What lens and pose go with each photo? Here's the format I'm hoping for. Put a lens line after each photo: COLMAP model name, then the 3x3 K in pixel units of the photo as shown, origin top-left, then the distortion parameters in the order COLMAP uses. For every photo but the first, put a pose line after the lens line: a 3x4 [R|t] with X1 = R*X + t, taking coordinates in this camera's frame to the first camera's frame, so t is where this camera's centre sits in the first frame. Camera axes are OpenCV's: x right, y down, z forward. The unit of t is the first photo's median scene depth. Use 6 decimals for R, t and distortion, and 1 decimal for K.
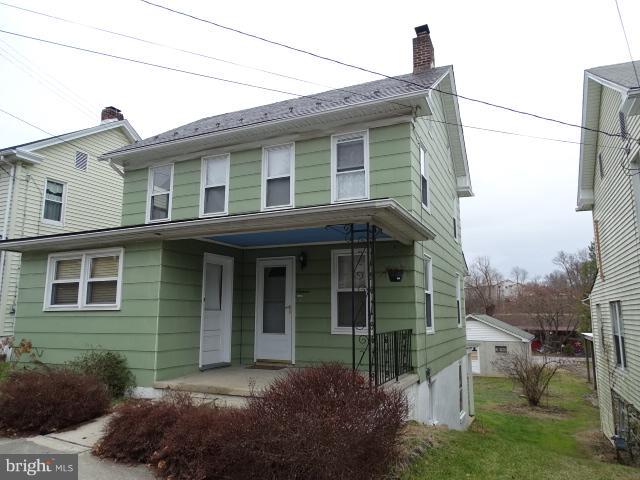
lens RADIAL K [[458.3, 0, 320.0], [0, 458.3, 240.0], [0, 0, 1]] dist [0.005750, 0.000381]
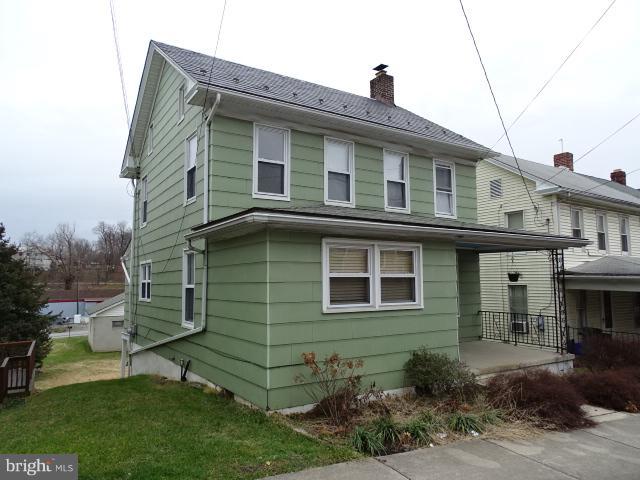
lens RADIAL K [[458.3, 0, 320.0], [0, 458.3, 240.0], [0, 0, 1]] dist [0.005750, 0.000381]
pose [[0.539739, 0.076373, 0.838361, -1.197644], [-0.133315, 0.991064, -0.004455, 0.036635], [-0.831210, -0.109361, 0.545097, 0.576772]]
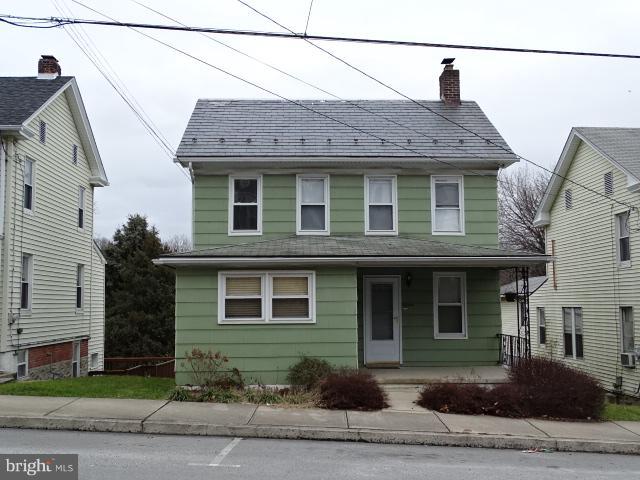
lens RADIAL K [[700.9, 0, 320.0], [0, 700.9, 240.0], [0, 0, 1]] dist [0.056284, 0.013558]
pose [[0.894895, 0.039831, 0.444495, -1.081261], [-0.067872, 0.996570, 0.047343, -0.131057], [-0.441085, -0.072535, 0.894529, -0.545206]]
